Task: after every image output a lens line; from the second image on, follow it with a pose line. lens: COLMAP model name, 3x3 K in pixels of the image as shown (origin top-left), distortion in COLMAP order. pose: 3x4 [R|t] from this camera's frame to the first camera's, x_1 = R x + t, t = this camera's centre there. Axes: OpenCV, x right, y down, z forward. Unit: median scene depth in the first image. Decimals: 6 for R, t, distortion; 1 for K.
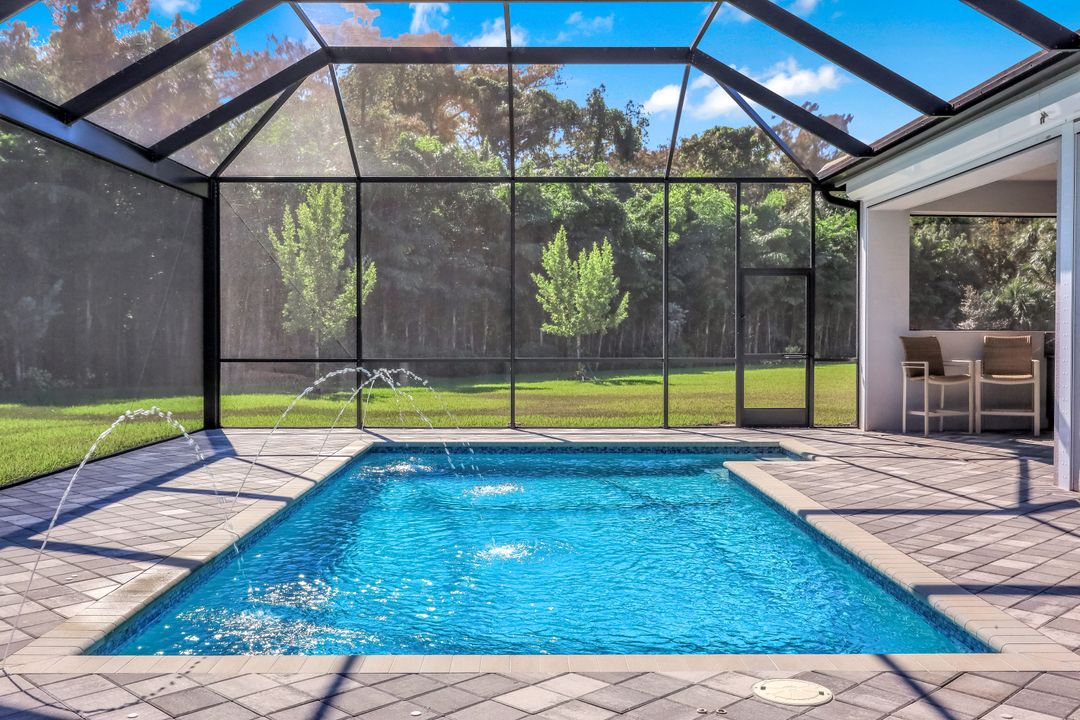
lens RADIAL K [[1006.3, 0, 540.0], [0, 1006.3, 360.0], [0, 0, 1]] dist [0.006262, -0.001412]
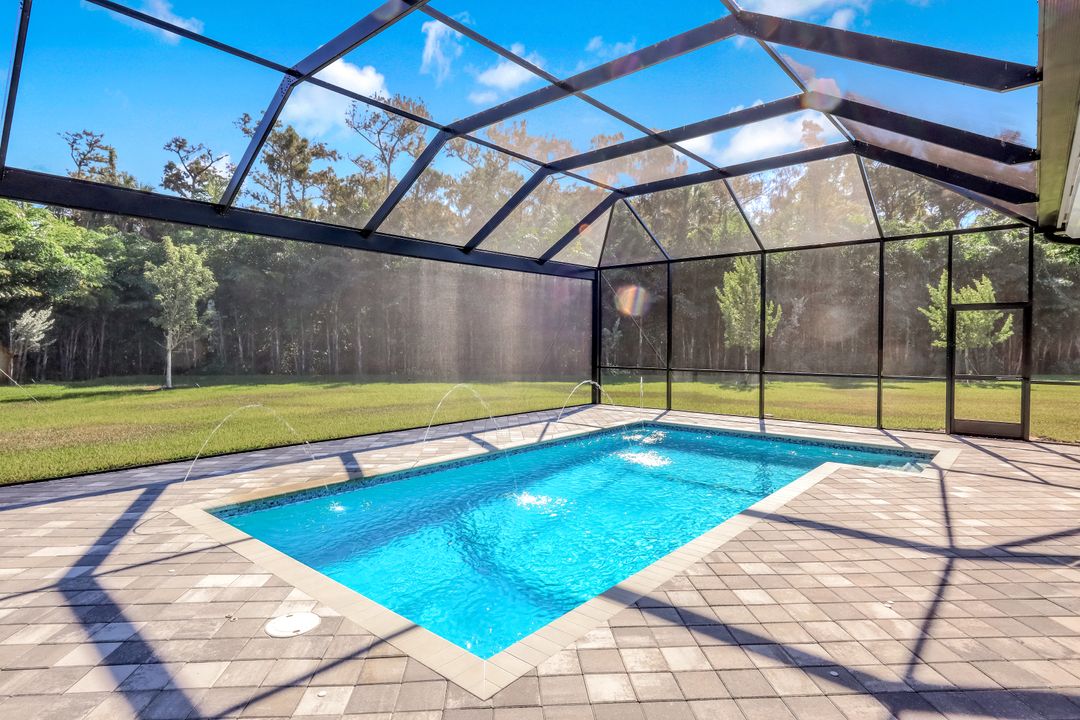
lens RADIAL K [[563.7, 0, 534.8], [0, 563.7, 359.5], [0, 0, 1]] dist [0.002669, -0.000644]
pose [[0.746952, 0.021613, -0.664527, 0.113273], [-0.017643, 0.999764, 0.012685, -0.009785], [0.664644, 0.002249, 0.747157, 0.062209]]
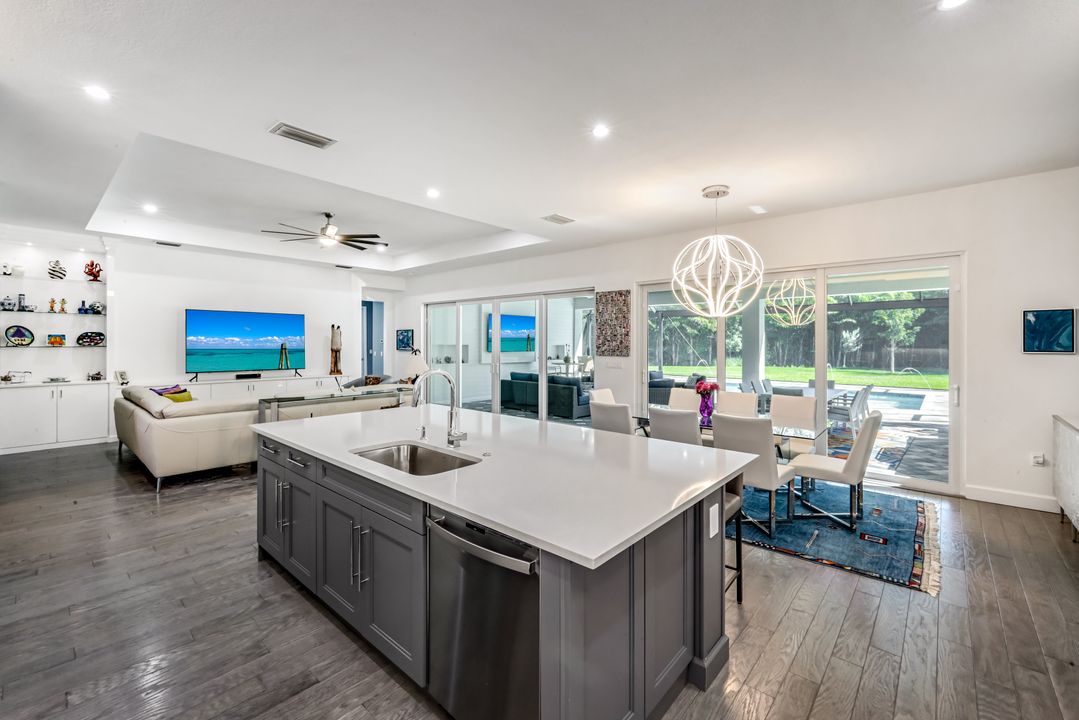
lens RADIAL K [[455.6, 0, 542.5], [0, 455.6, 345.3], [0, 0, 1]] dist [-0.001762, -0.000240]
pose [[-0.673025, 0.002459, -0.739615, 0.528969], [-0.021627, 0.999501, 0.023003, -0.023301], [0.739303, 0.031477, -0.672637, 0.372222]]
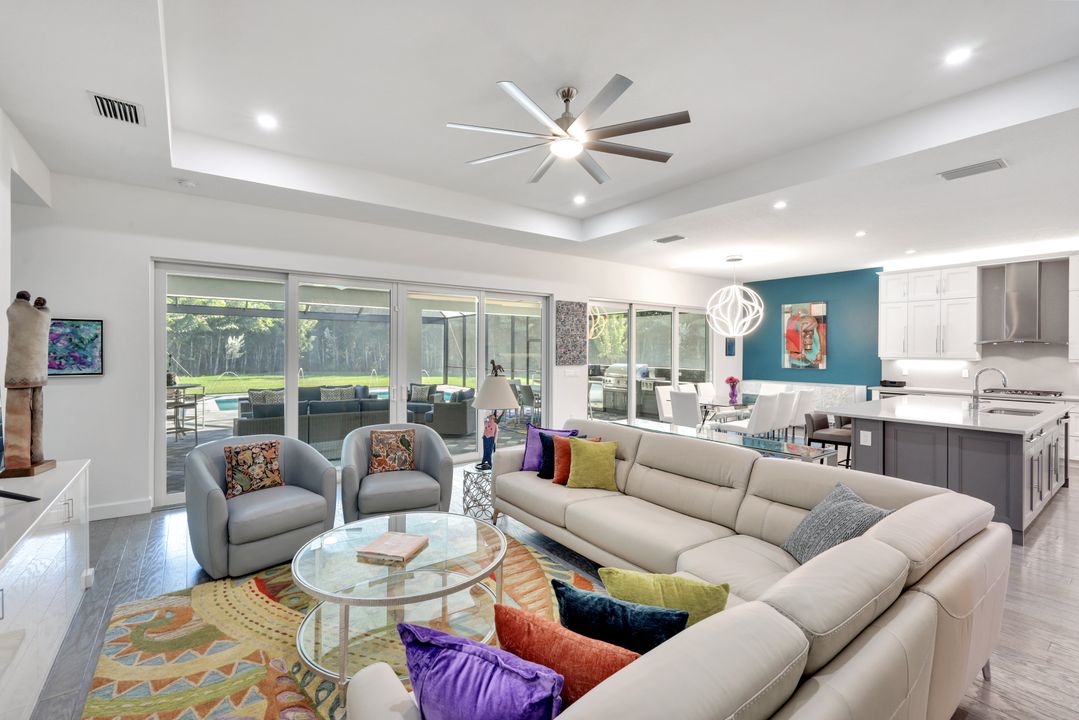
lens RADIAL K [[470.0, 0, 535.0], [0, 470.0, 355.7], [0, 0, 1]] dist [0.002241, 0.000033]
pose [[0.581711, 0.011199, -0.813318, 0.522016], [-0.022033, 0.999755, -0.001993, -0.017680], [0.813097, 0.019079, 0.581816, 0.100795]]
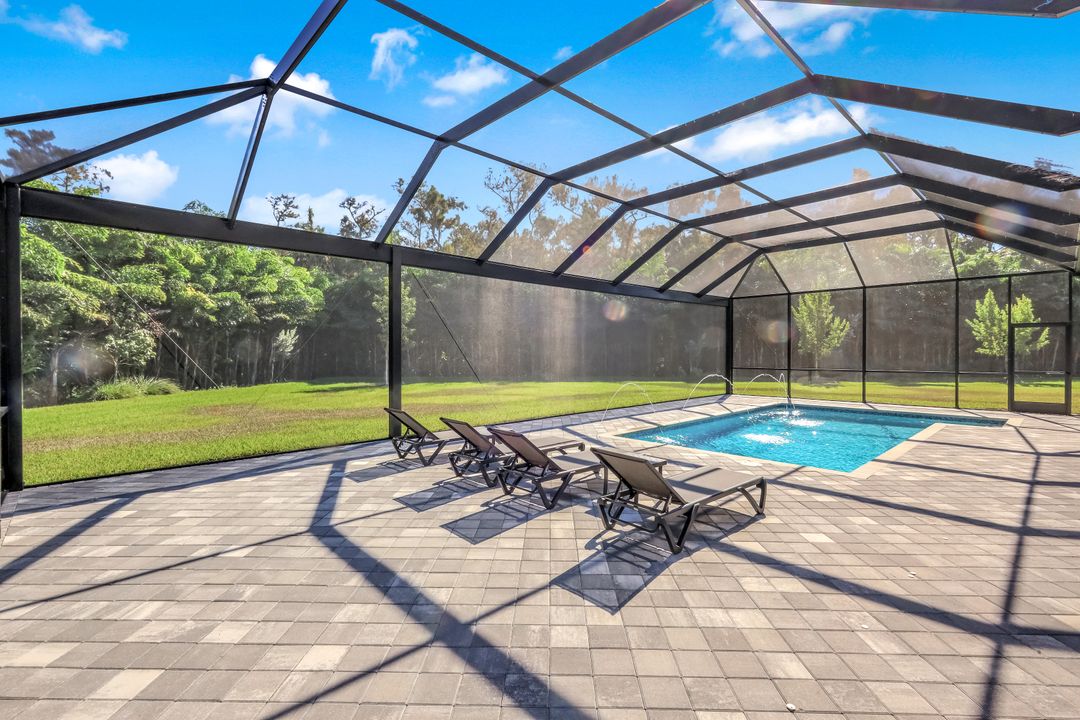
lens RADIAL K [[490.1, 0, 537.4], [0, 490.1, 356.7], [0, 0, 1]] dist [-0.004500, 0.000294]
pose [[0.677083, 0.005662, -0.735885, 0.109282], [-0.015625, 0.999856, -0.006684, -0.005070], [0.735741, 0.016024, 0.677074, -0.089861]]
